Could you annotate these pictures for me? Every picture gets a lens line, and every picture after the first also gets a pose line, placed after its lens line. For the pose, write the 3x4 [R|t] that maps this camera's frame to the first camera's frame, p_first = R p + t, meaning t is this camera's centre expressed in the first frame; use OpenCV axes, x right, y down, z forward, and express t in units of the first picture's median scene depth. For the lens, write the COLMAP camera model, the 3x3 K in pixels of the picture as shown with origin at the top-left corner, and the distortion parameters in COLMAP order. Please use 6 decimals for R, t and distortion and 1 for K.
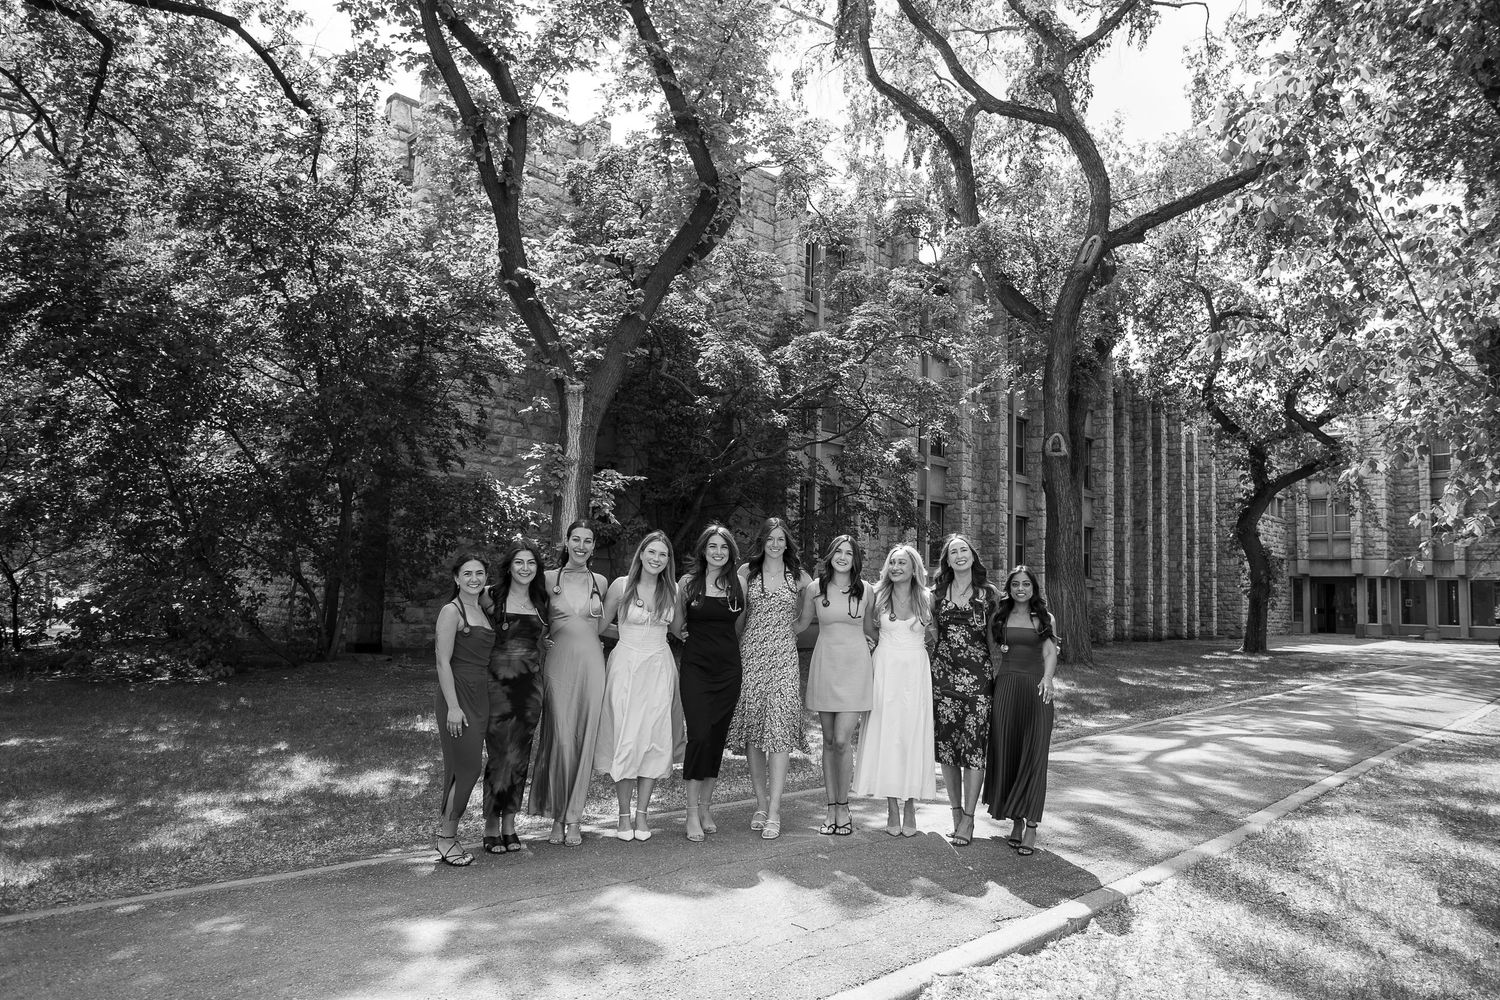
lens RADIAL K [[940.6, 0, 770.9], [0, 940.6, 508.6], [0, 0, 1]] dist [-0.066884, 0.001171]
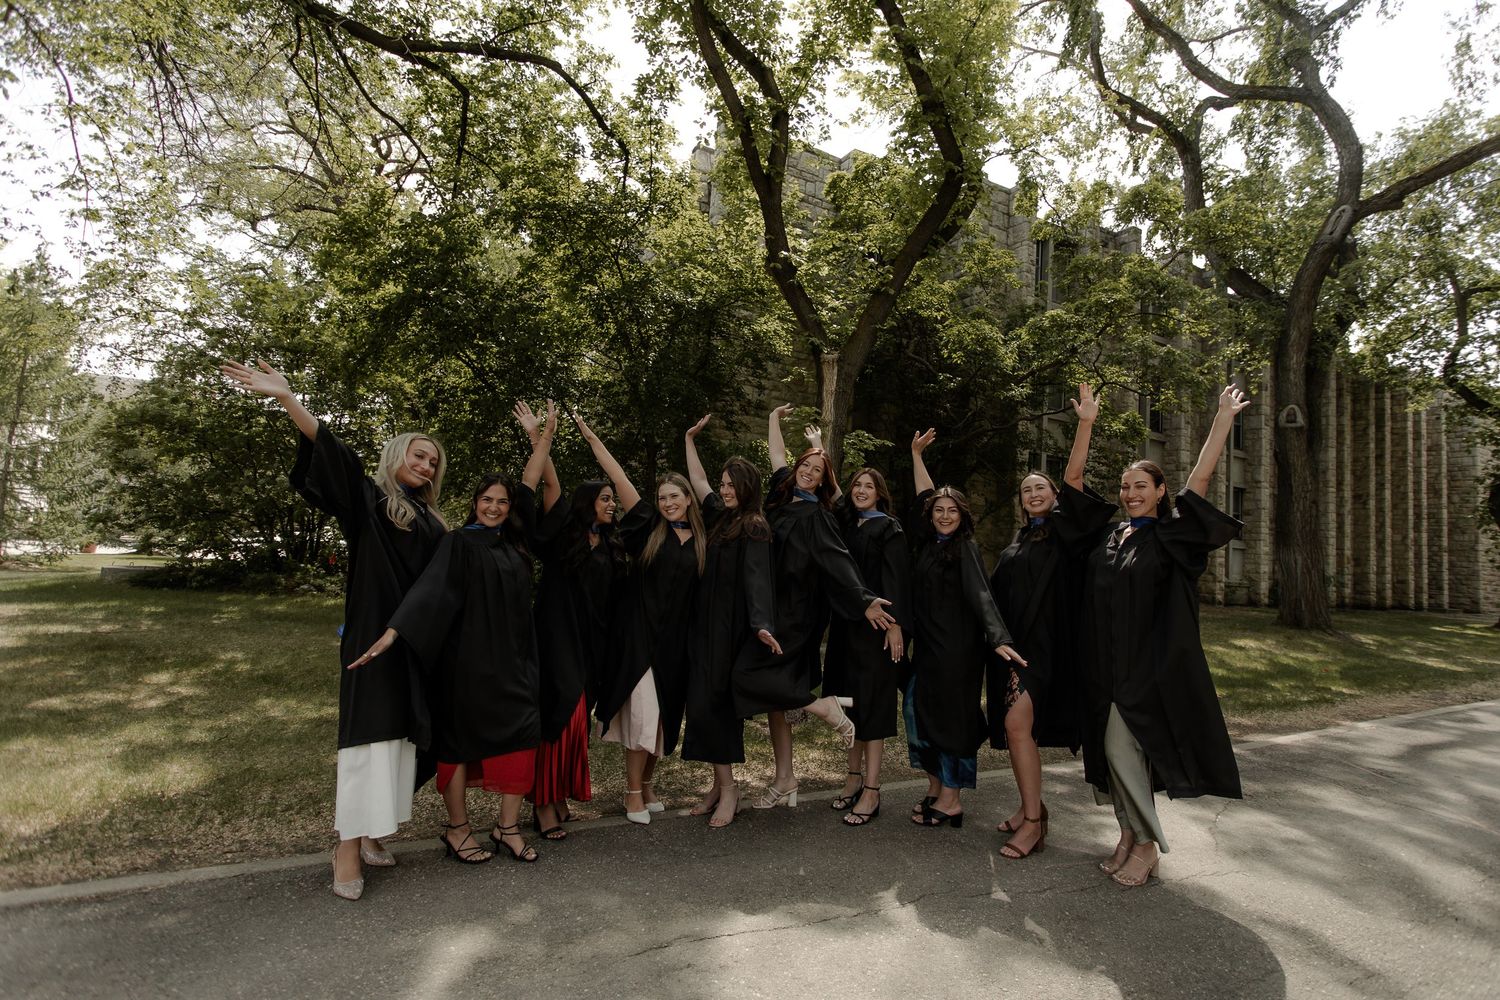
lens RADIAL K [[694.6, 0, 782.7], [0, 694.6, 477.8], [0, 0, 1]] dist [-0.000175, 0.000295]
pose [[0.957028, 0.009914, -0.289827, -0.014592], [-0.012093, 0.999910, -0.005728, 0.015227], [0.289744, 0.008987, 0.957062, 0.132901]]
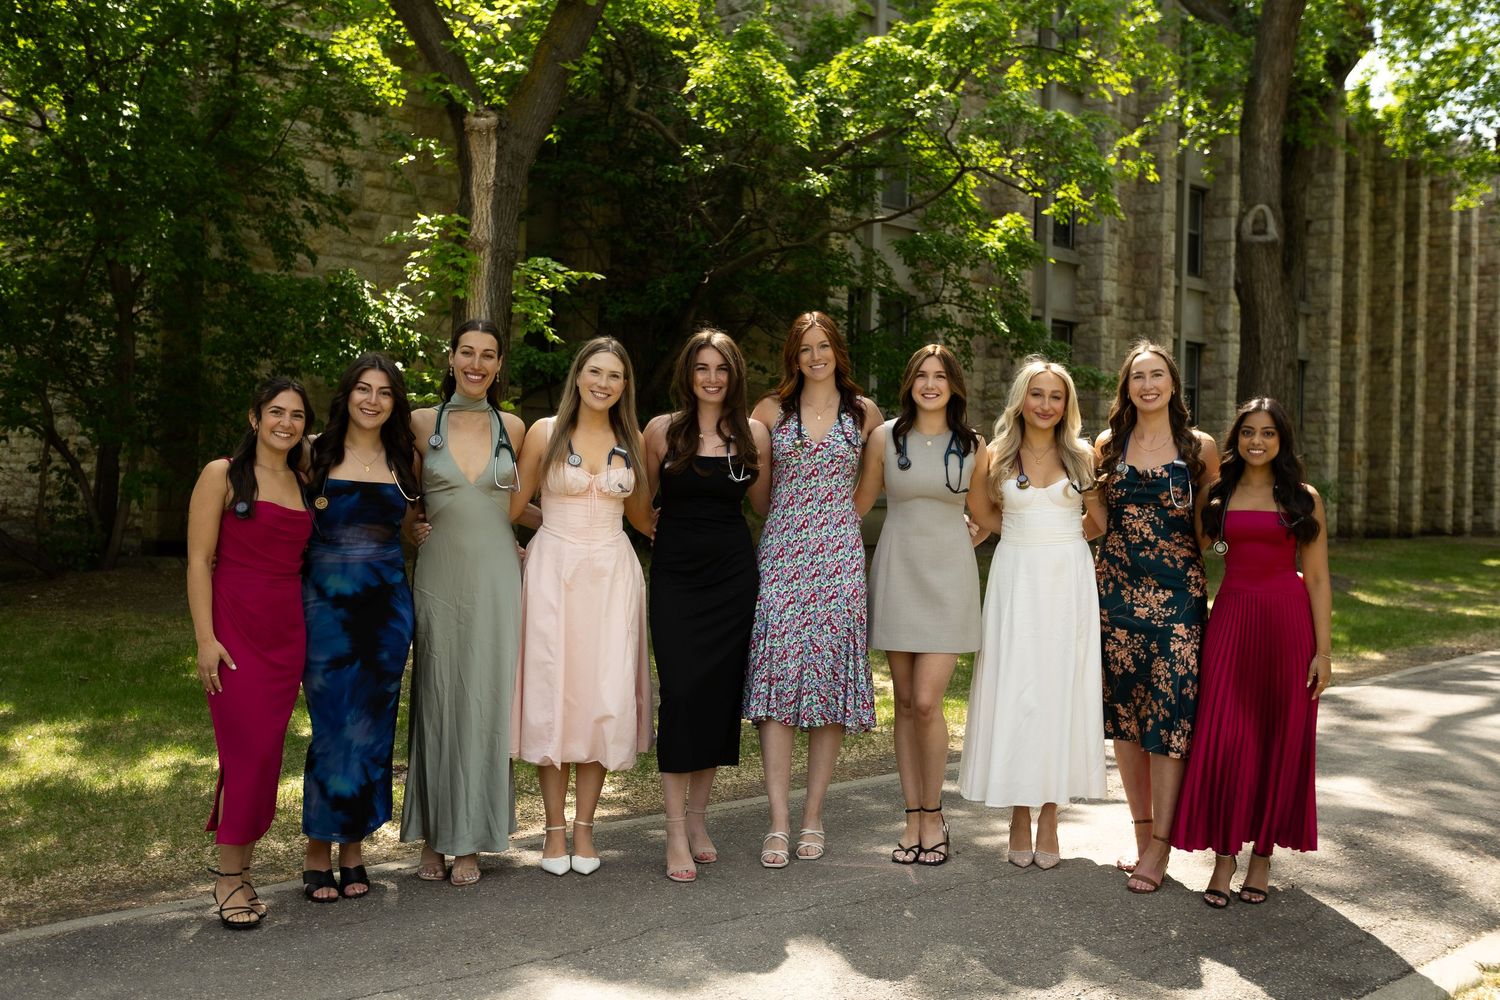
lens RADIAL K [[1400.5, 0, 749.5], [0, 1400.5, 453.2], [0, 0, 1]] dist [0.002238, 0.002965]
pose [[0.999290, -0.003058, -0.037560, -0.001000], [0.006071, 0.996746, 0.080379, 0.009747], [0.037192, -0.080550, 0.996056, 0.056409]]
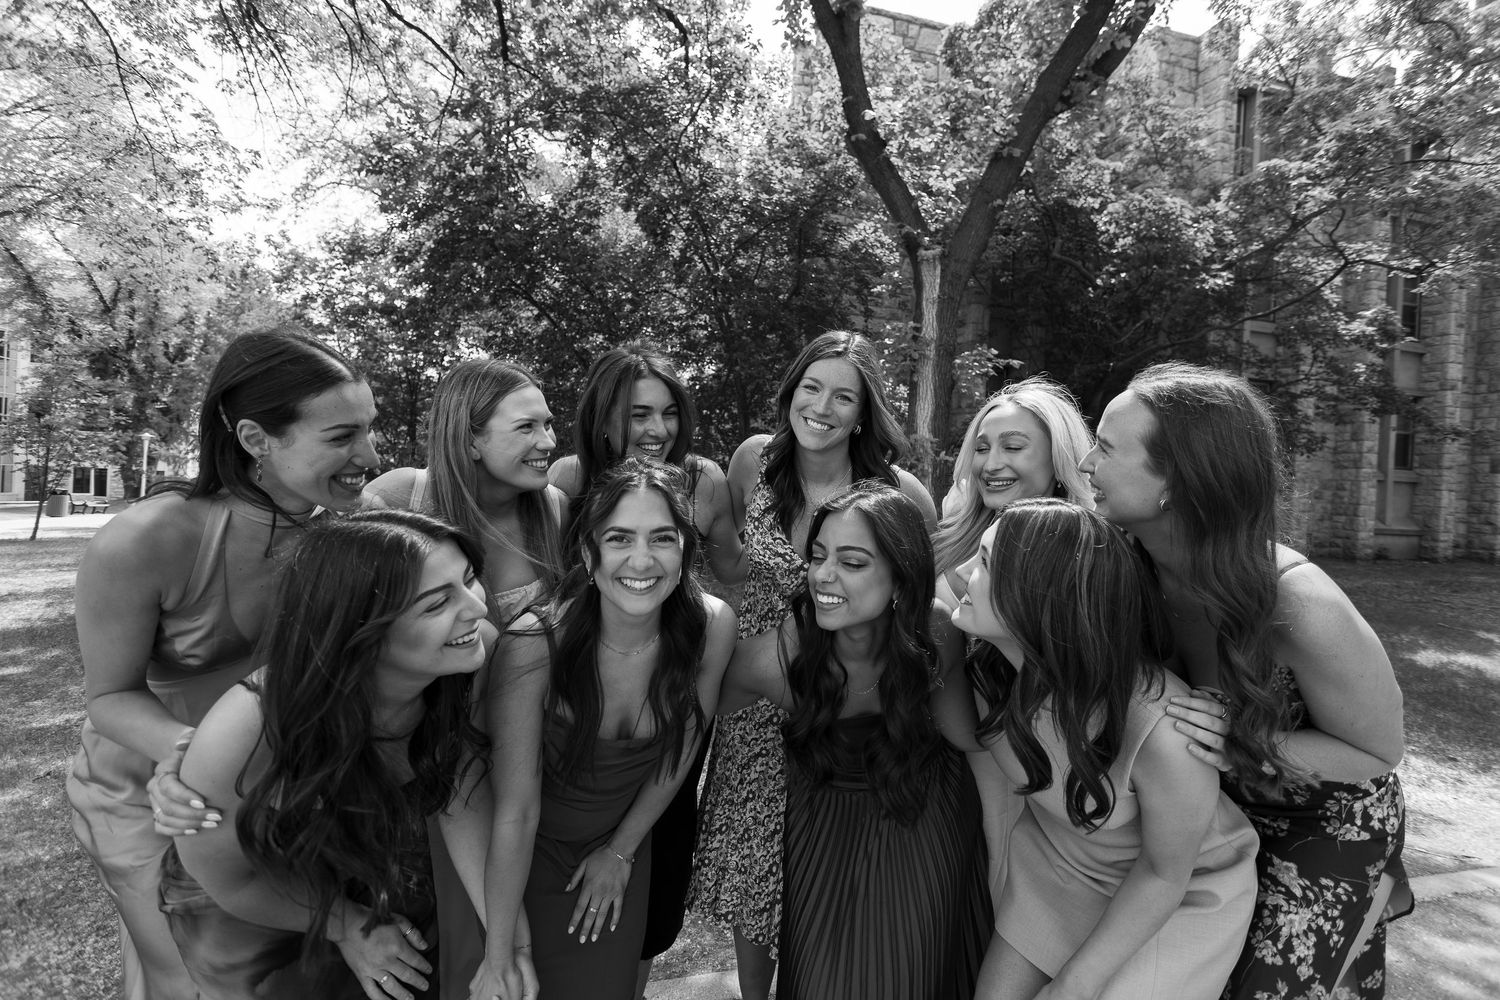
lens RADIAL K [[672.3, 0, 769.4], [0, 672.3, 481.0], [0, 0, 1]] dist [-0.000316, 0.000429]
pose [[0.857452, 0.017873, -0.514254, -0.011914], [0.024290, 0.996876, 0.075148, 0.019588], [0.513991, -0.076927, 0.854339, 0.275034]]
